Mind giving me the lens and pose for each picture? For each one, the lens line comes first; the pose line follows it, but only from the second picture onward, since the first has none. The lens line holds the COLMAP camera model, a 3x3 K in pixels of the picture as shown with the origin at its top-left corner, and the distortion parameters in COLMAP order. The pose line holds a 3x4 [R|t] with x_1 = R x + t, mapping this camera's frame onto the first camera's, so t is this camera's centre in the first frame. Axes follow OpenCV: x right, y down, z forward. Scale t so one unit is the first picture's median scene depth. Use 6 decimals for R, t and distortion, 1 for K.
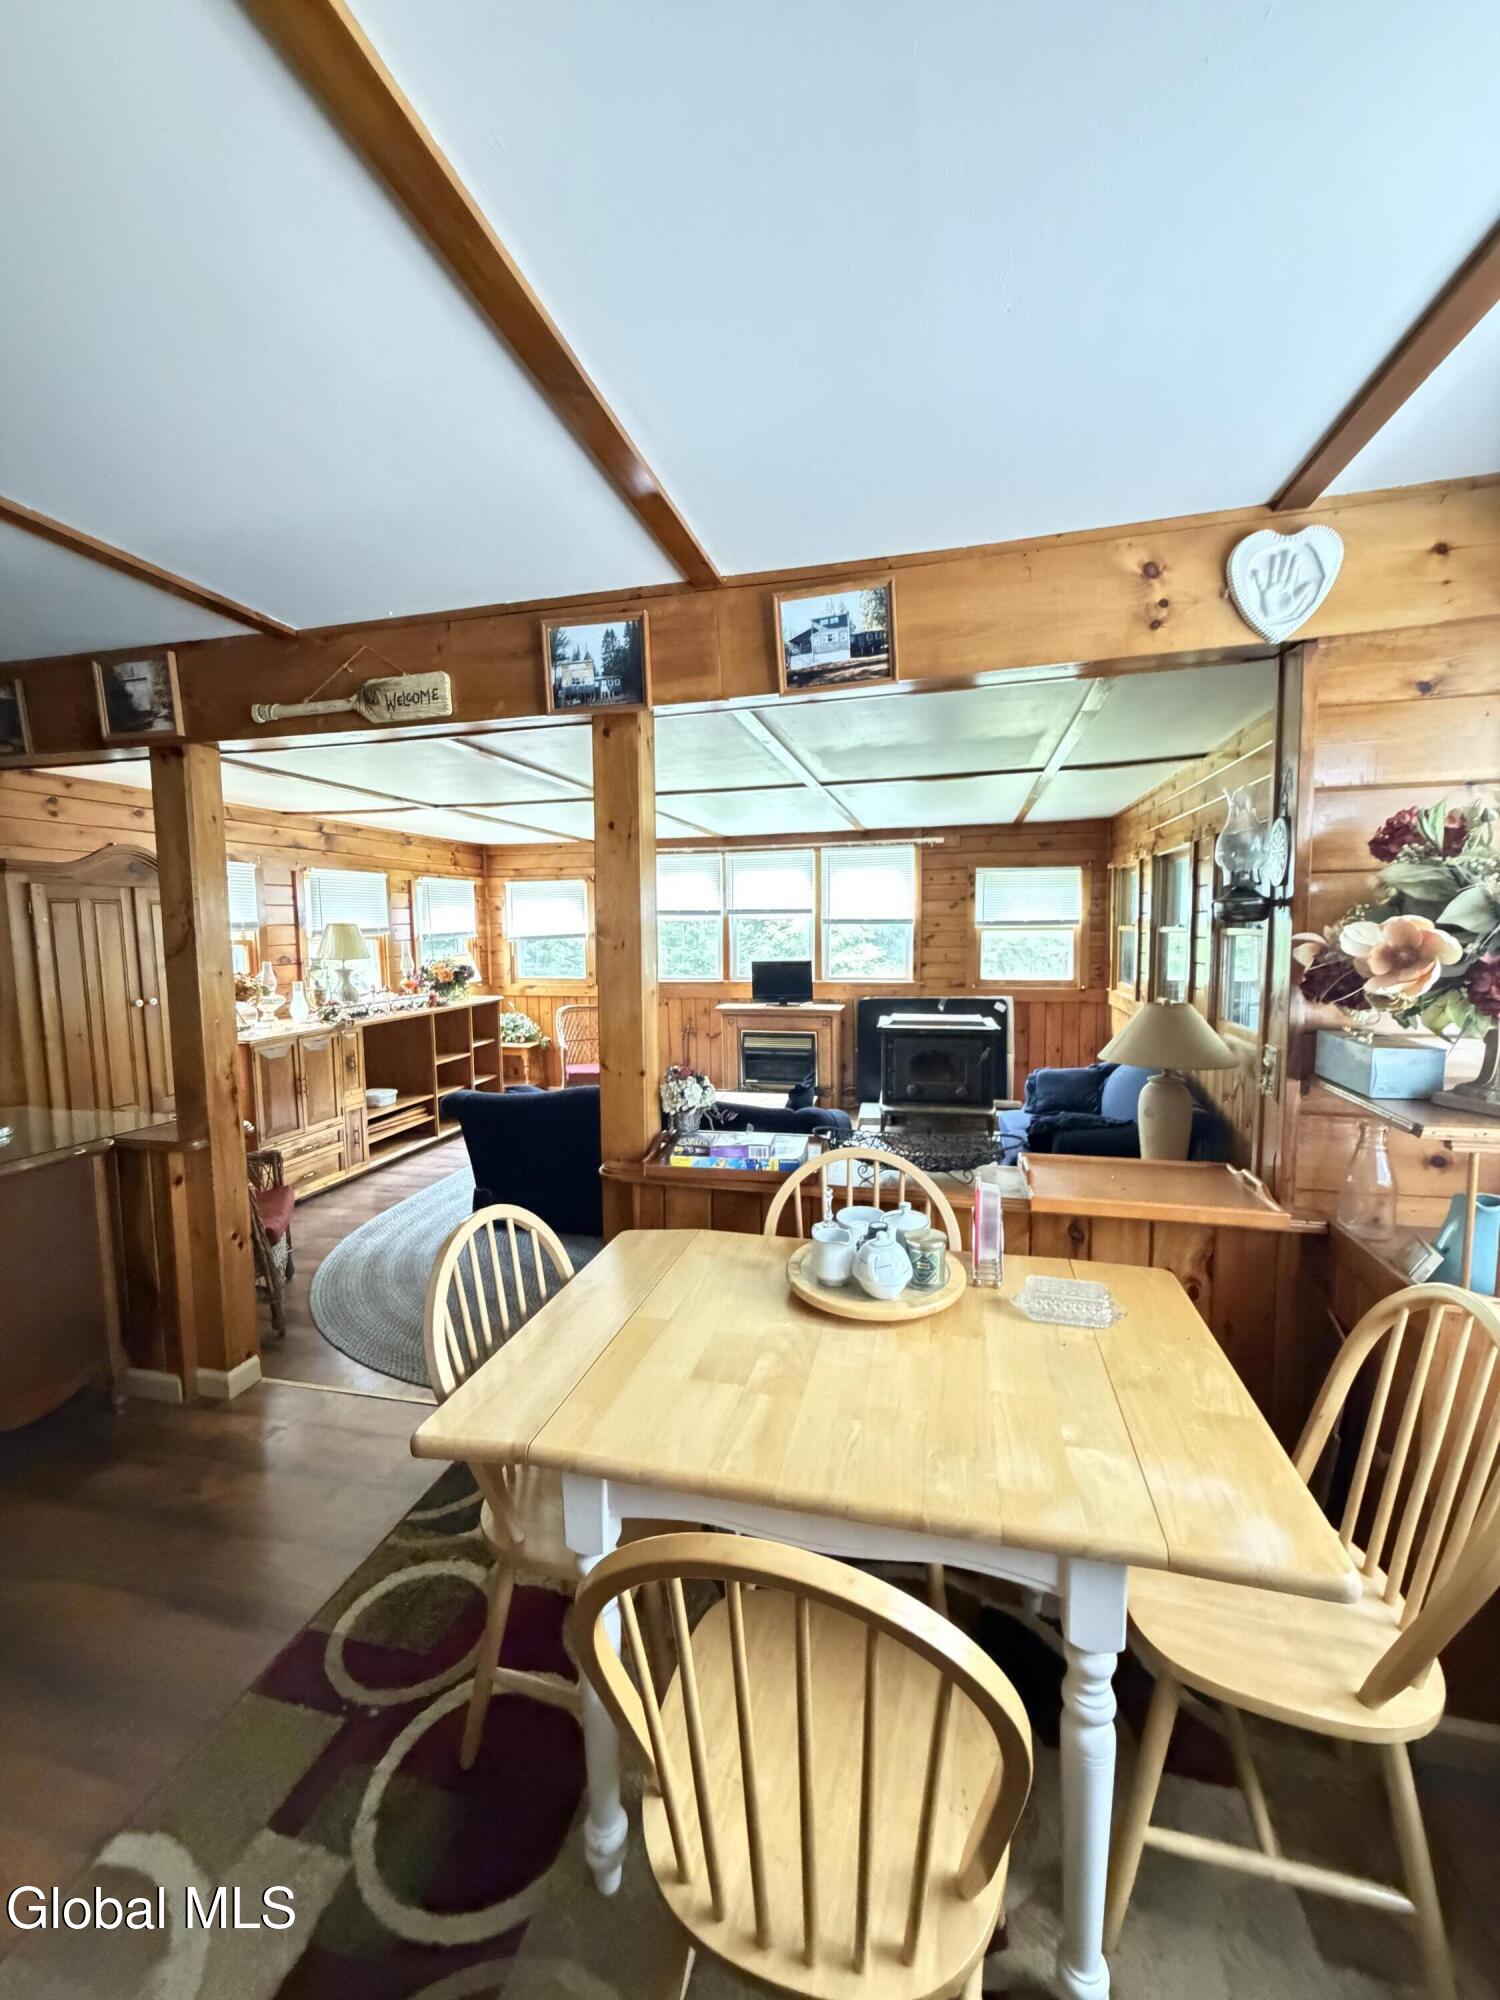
lens RADIAL K [[797.2, 0, 750.0], [0, 797.2, 996.0], [0, 0, 1]] dist [0.001095, 0.000261]
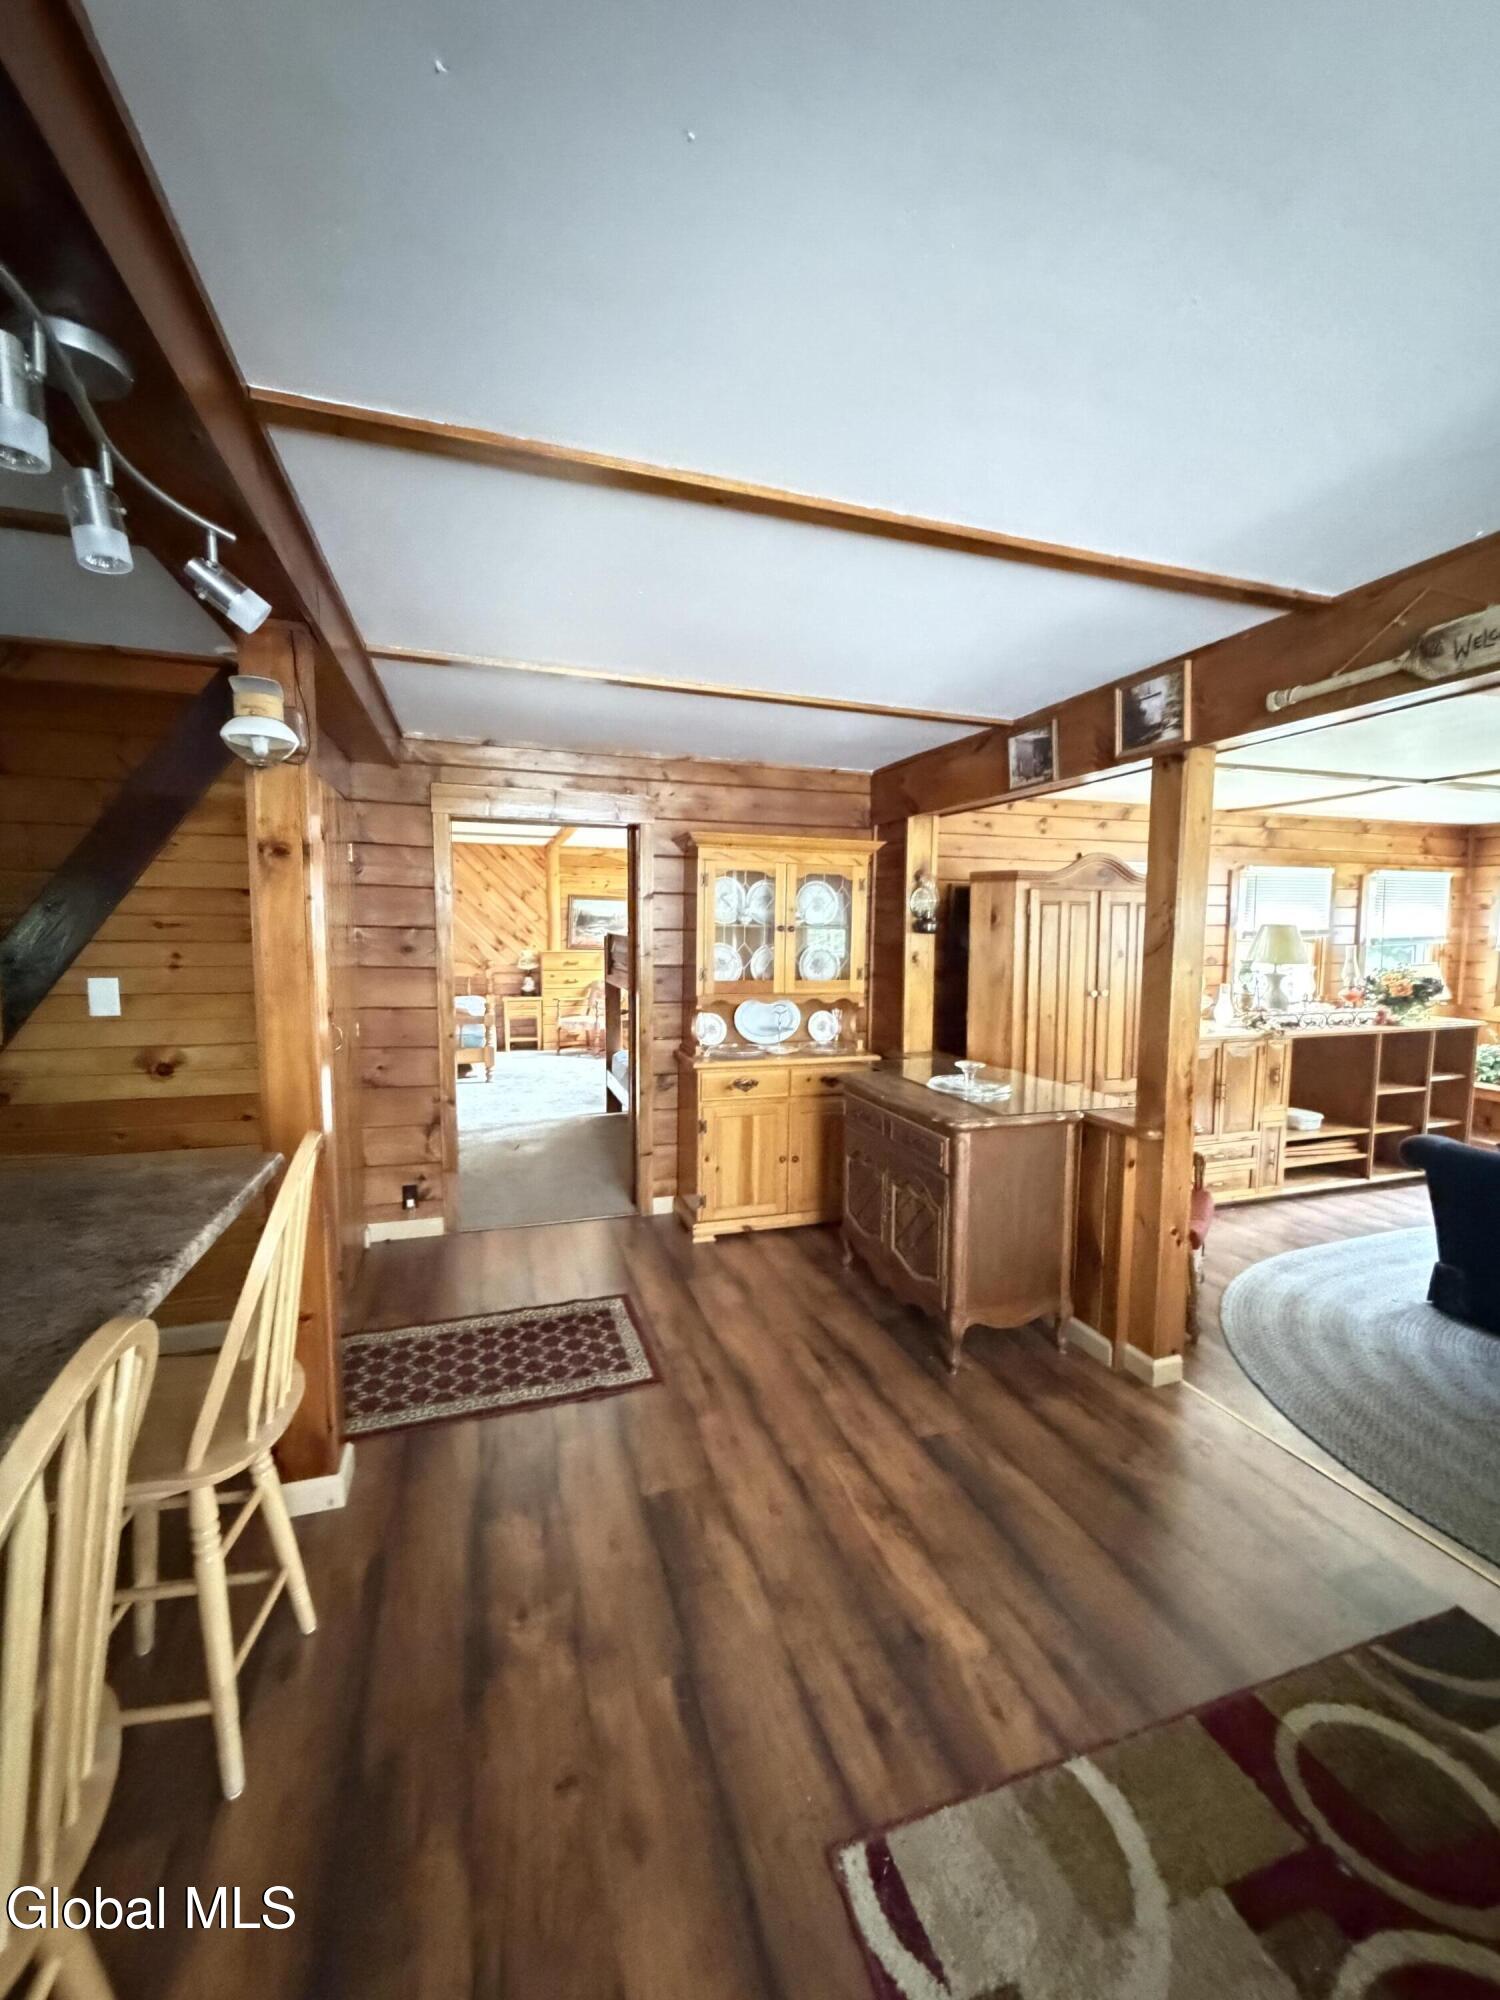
lens RADIAL K [[797.2, 0, 752.7], [0, 797.2, 995.6], [0, 0, 1]] dist [0.001095, 0.000261]
pose [[0.530178, 0.084855, -0.843630, -0.051463], [-0.086057, 0.995227, 0.046021, 0.000971], [0.843508, 0.048201, 0.534949, -0.004060]]
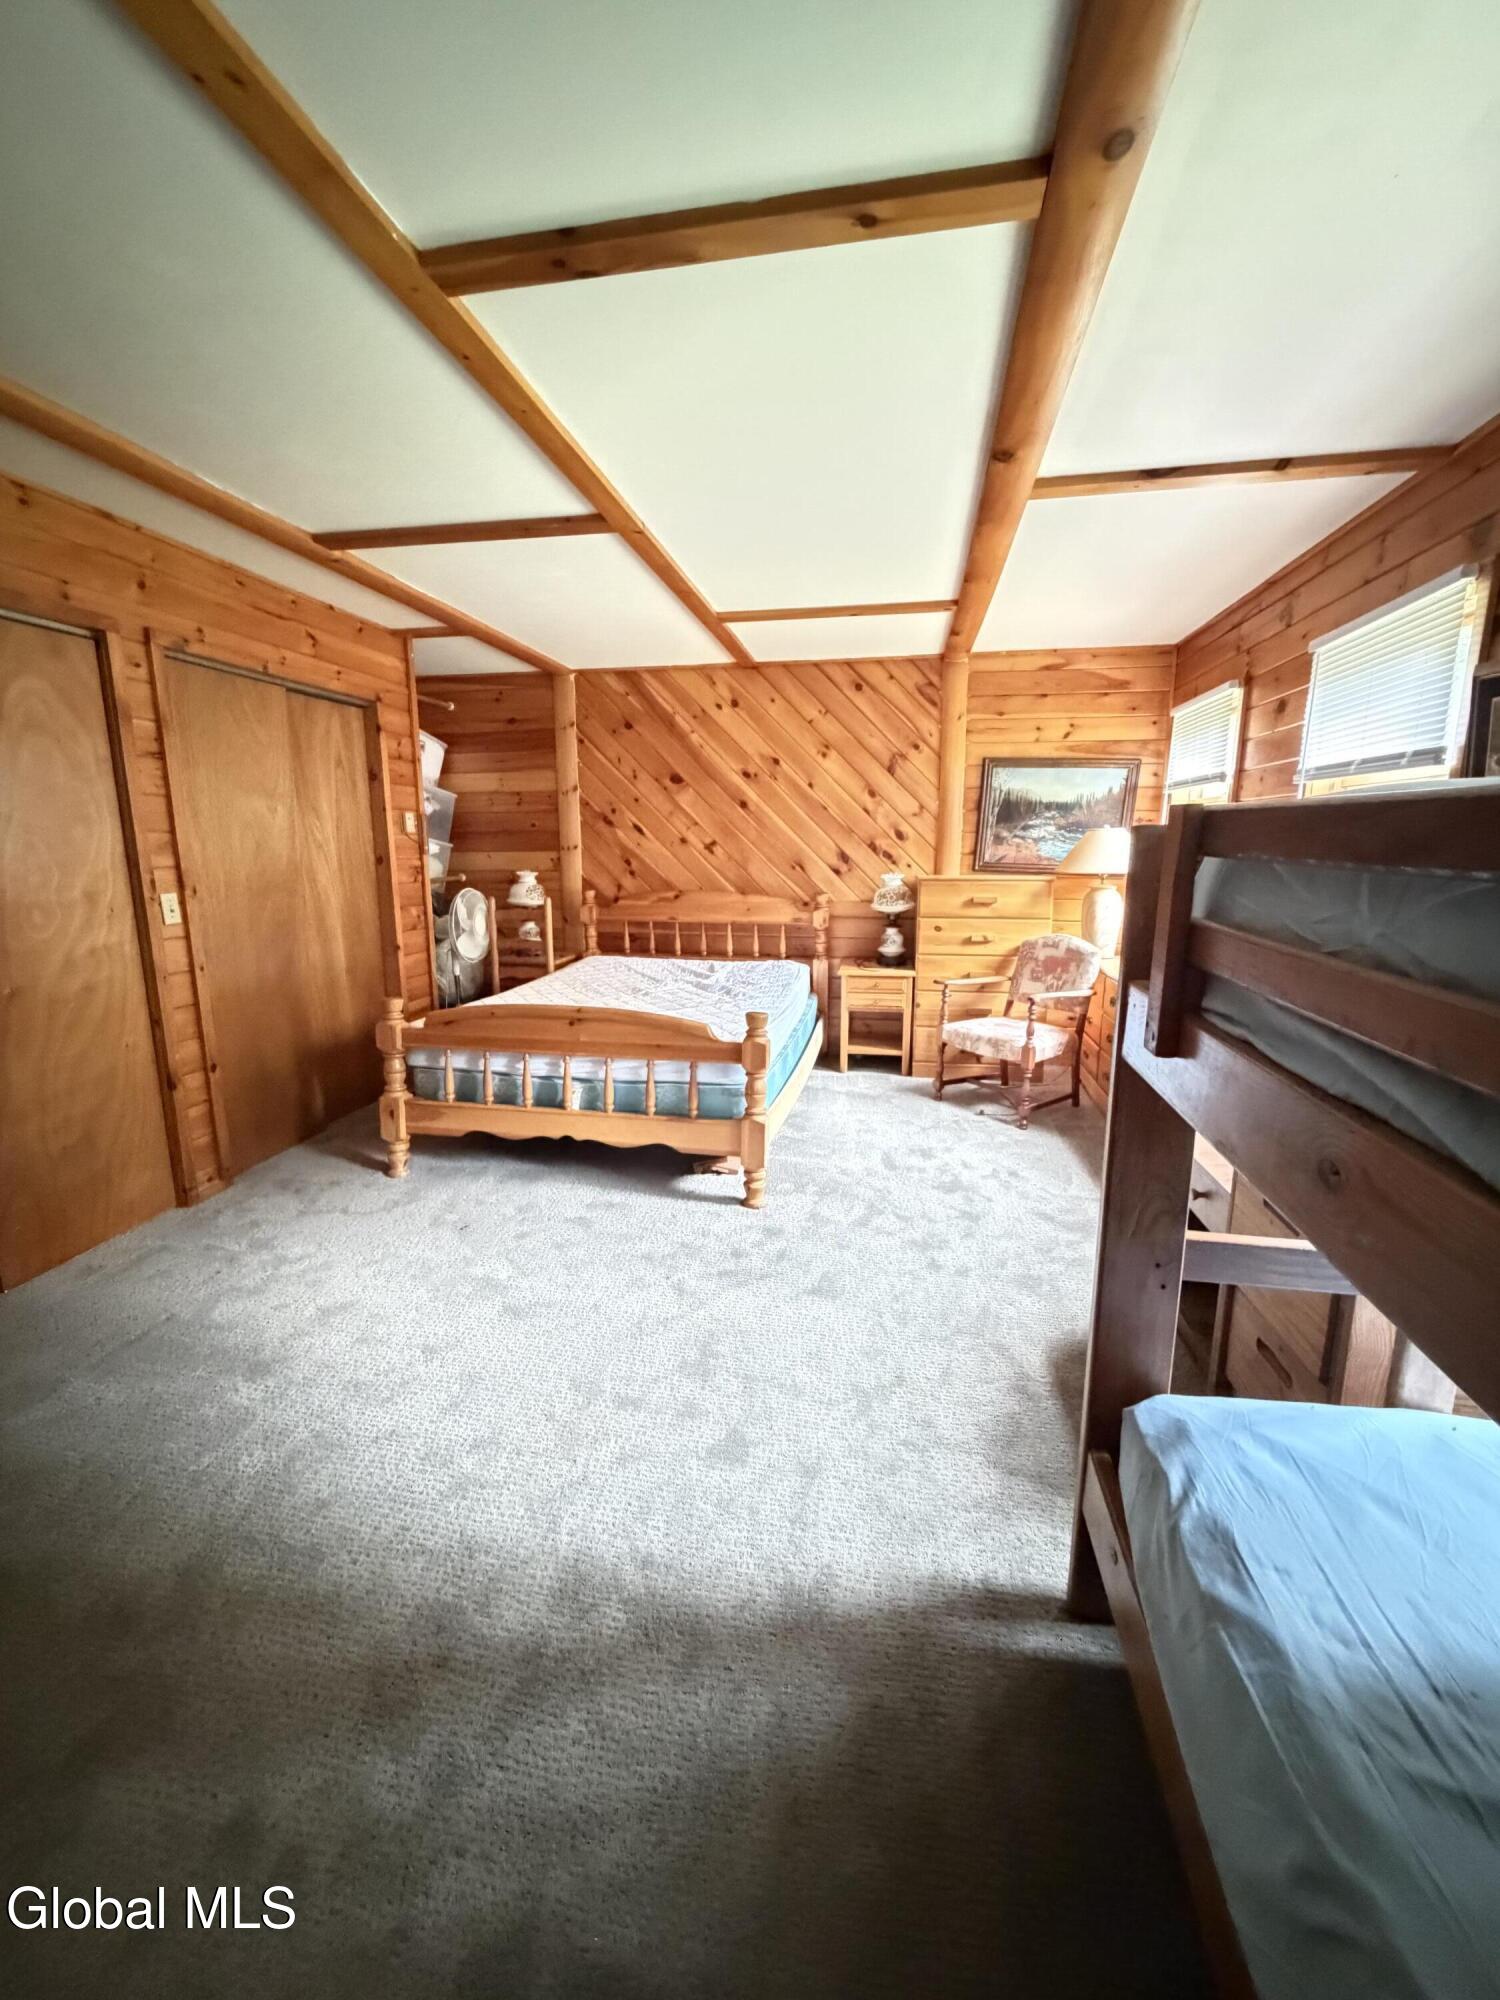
lens RADIAL K [[797.2, 0, 742.3], [0, 797.2, 994.5], [0, 0, 1]] dist [0.001095, 0.000261]
pose [[0.041033, 0.195340, -0.979877, -0.238422], [-0.087434, 0.977643, 0.191233, 0.001033], [0.995325, 0.077828, 0.057195, 0.062667]]
